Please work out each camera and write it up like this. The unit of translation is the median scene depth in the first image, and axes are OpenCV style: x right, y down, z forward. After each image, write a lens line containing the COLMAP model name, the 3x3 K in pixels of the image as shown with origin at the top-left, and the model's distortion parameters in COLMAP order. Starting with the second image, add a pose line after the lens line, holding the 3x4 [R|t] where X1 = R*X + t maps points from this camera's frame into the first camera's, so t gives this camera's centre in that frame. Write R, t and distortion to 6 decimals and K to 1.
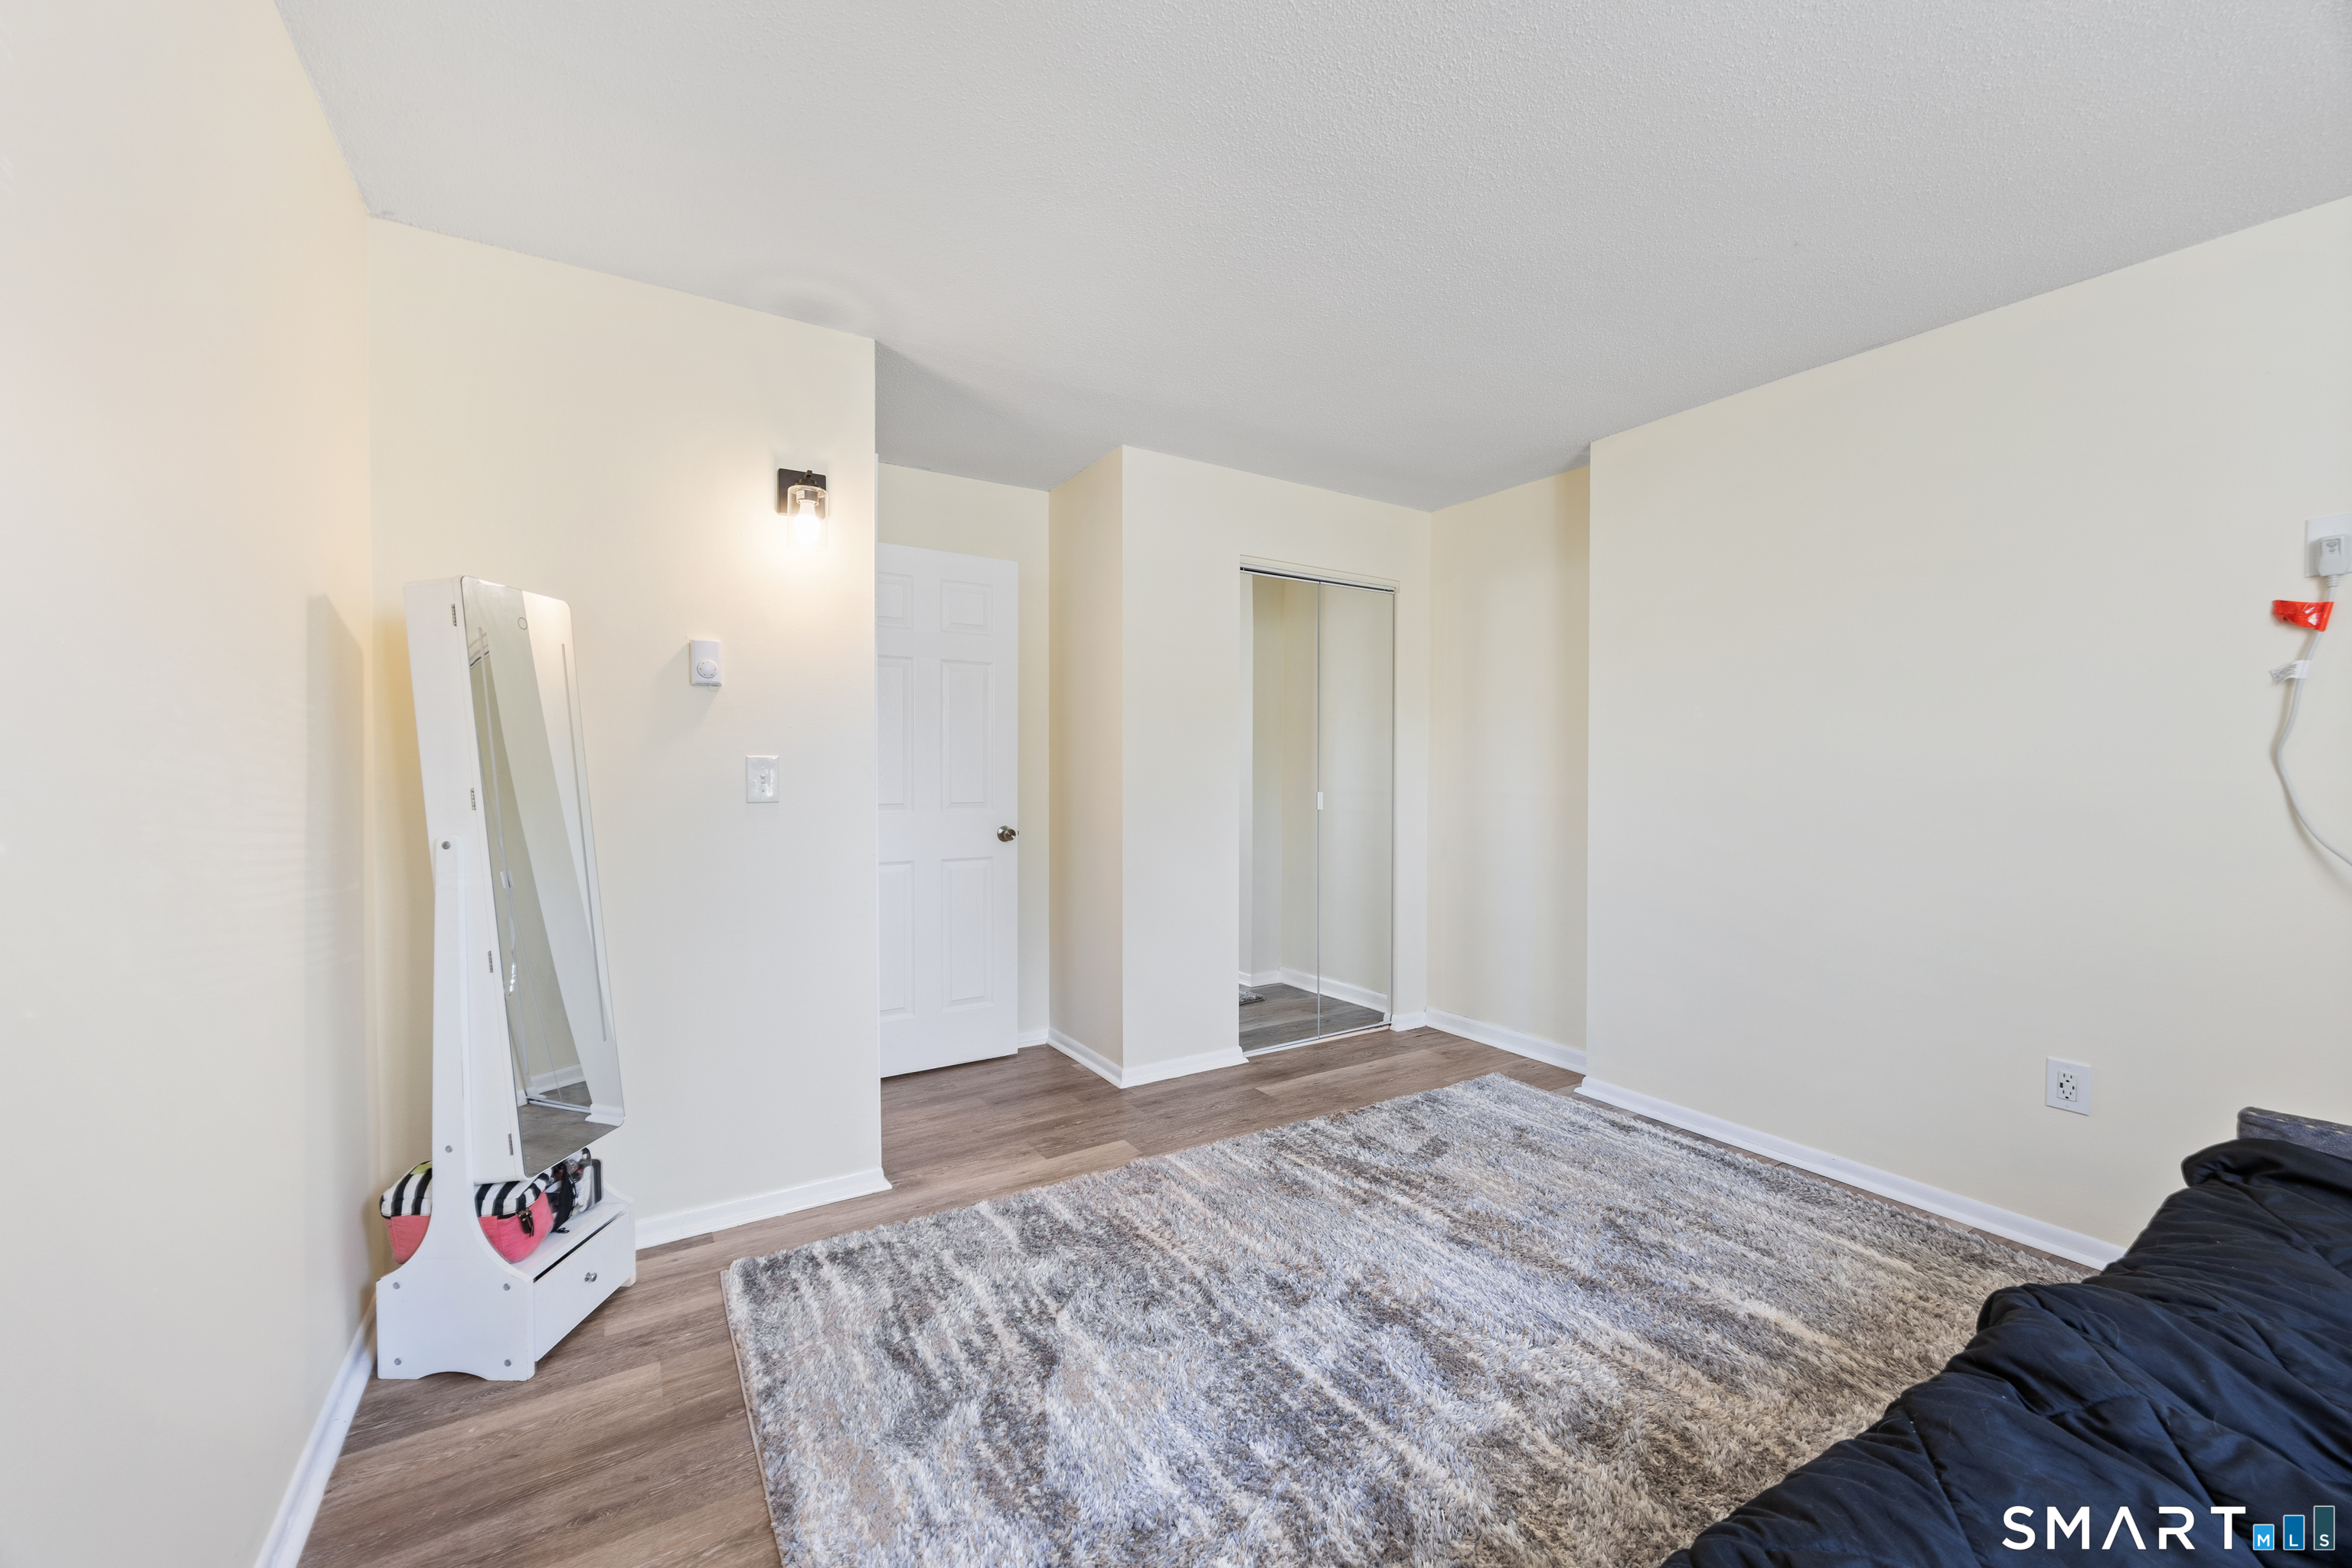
lens RADIAL K [[940.6, 0, 1178.3], [0, 940.6, 777.5], [0, 0, 1]] dist [-0.004388, -0.000012]
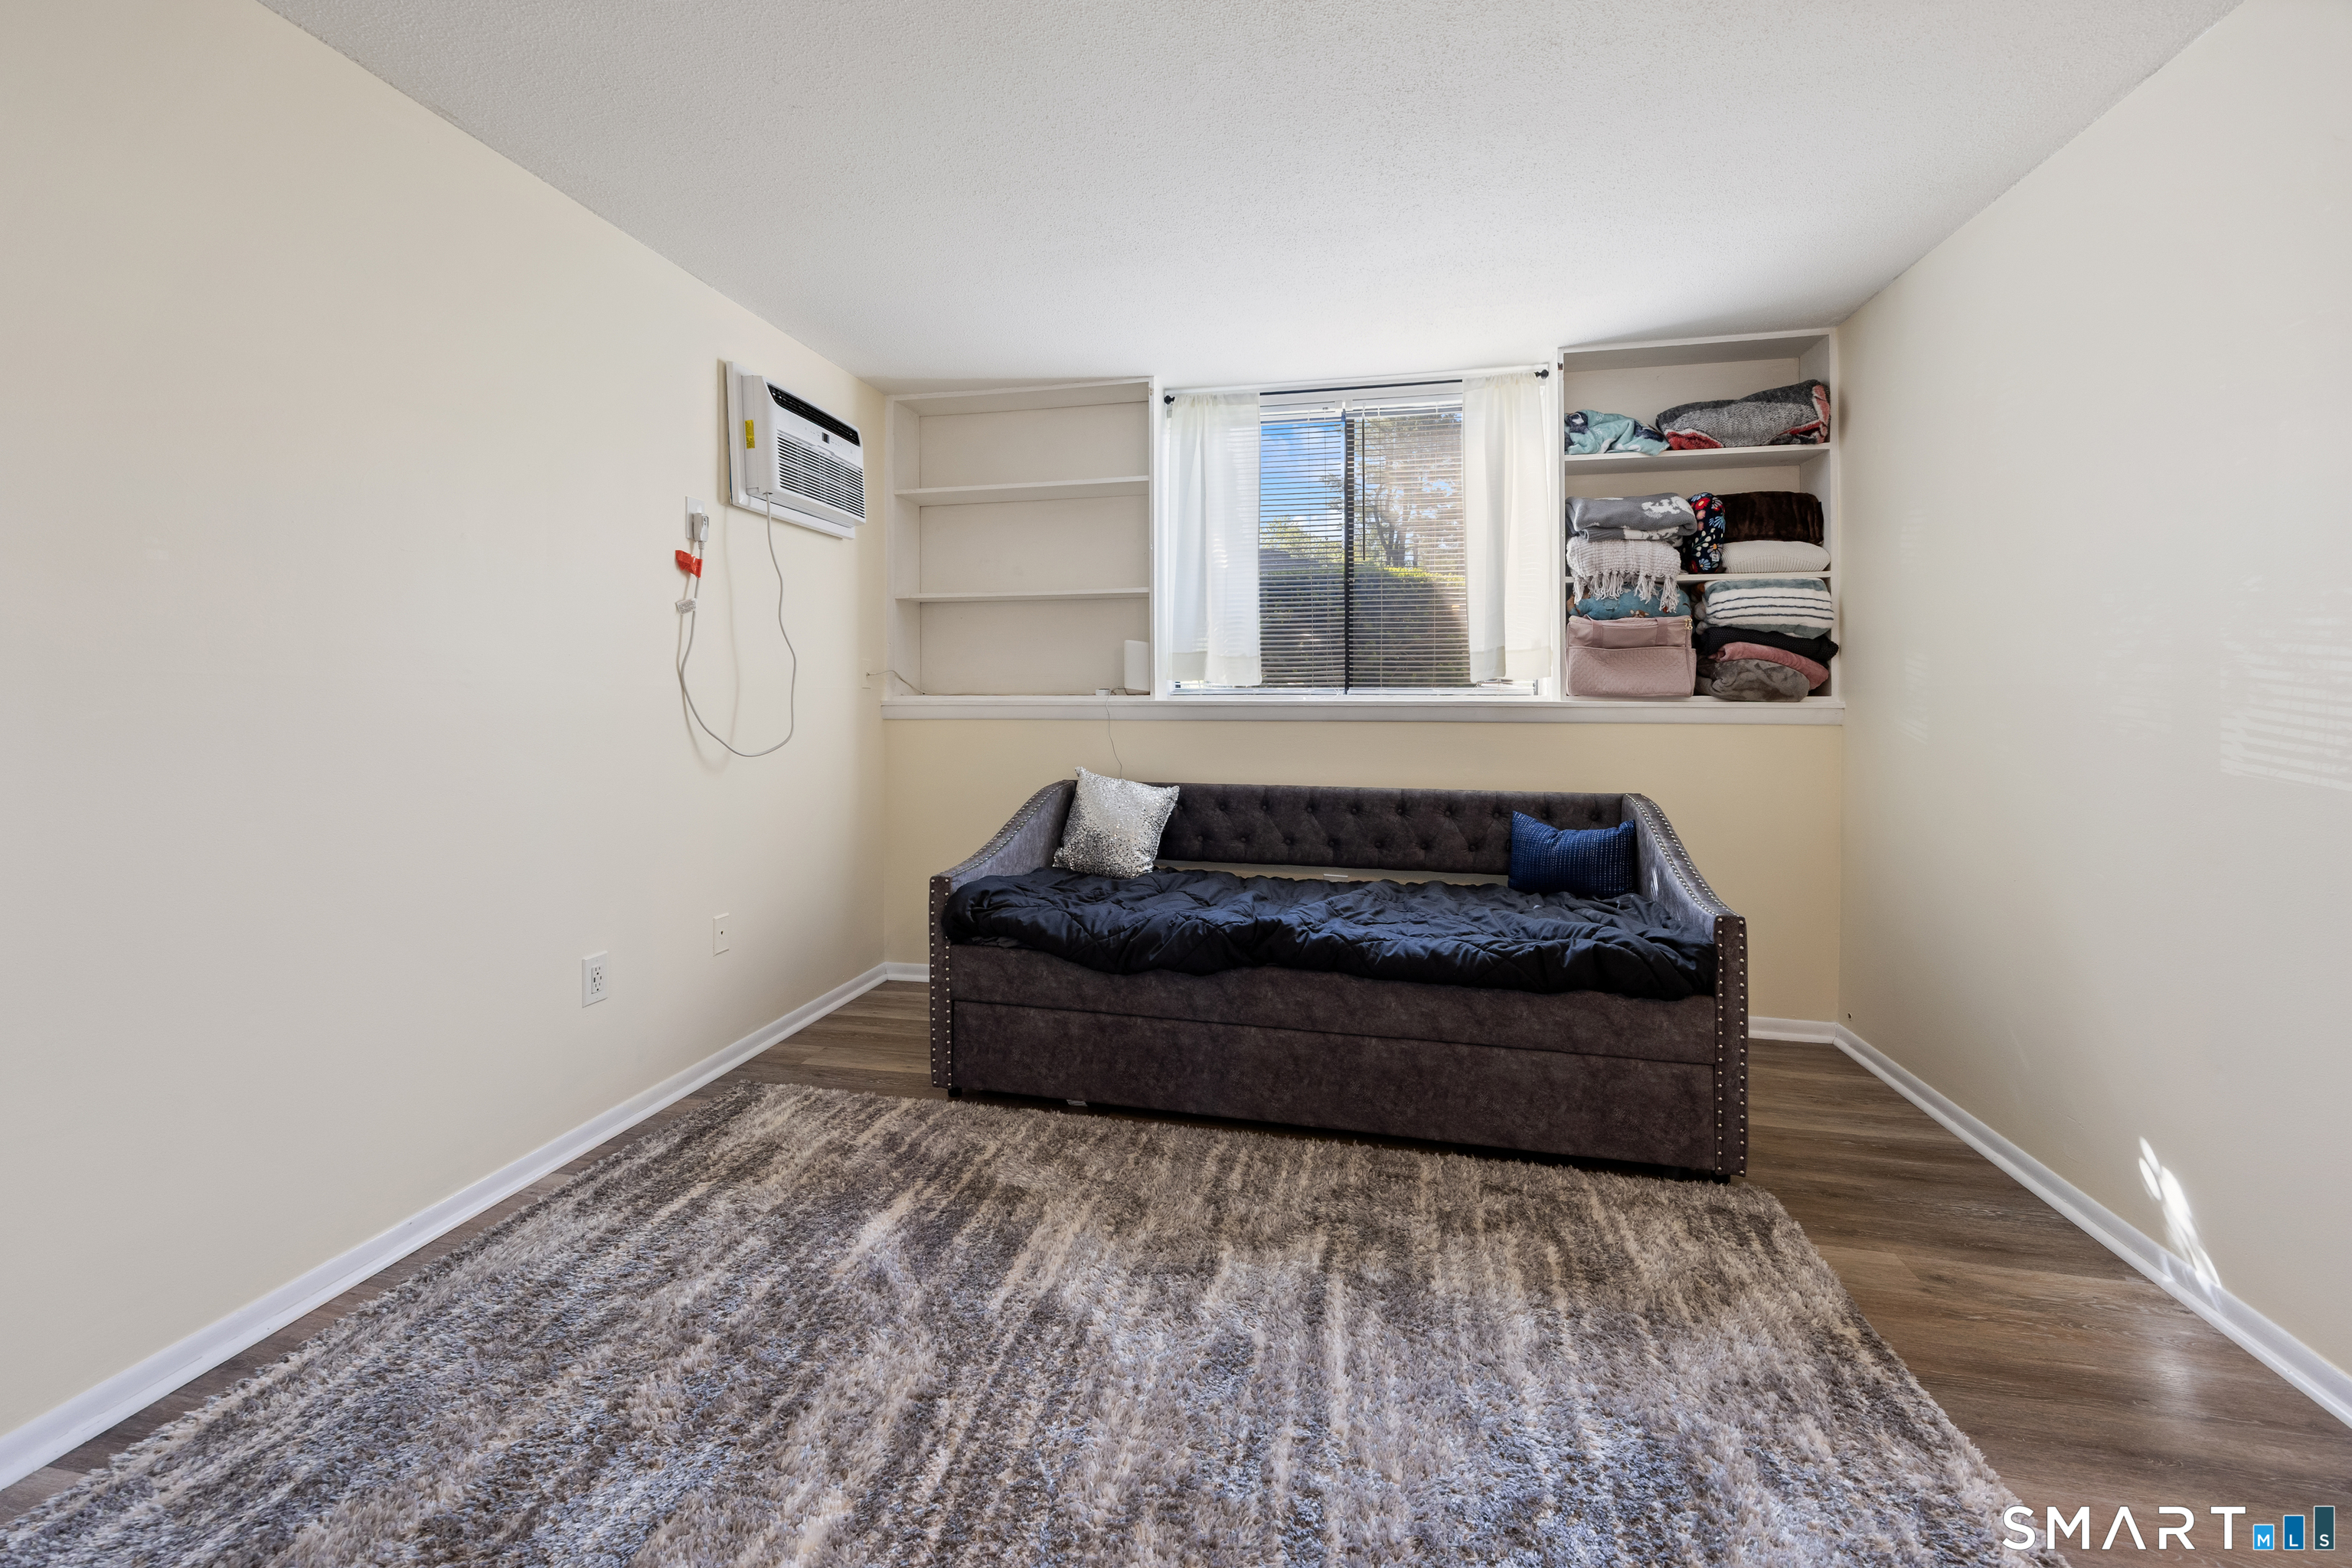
lens RADIAL K [[940.6, 0, 1163.0], [0, 940.6, 690.8], [0, 0, 1]] dist [-0.004388, -0.000012]
pose [[-0.708149, 0.001603, 0.706061, -0.274406], [0.007635, 0.999956, 0.005388, 0.009256], [-0.706022, 0.009206, -0.708130, 1.487315]]
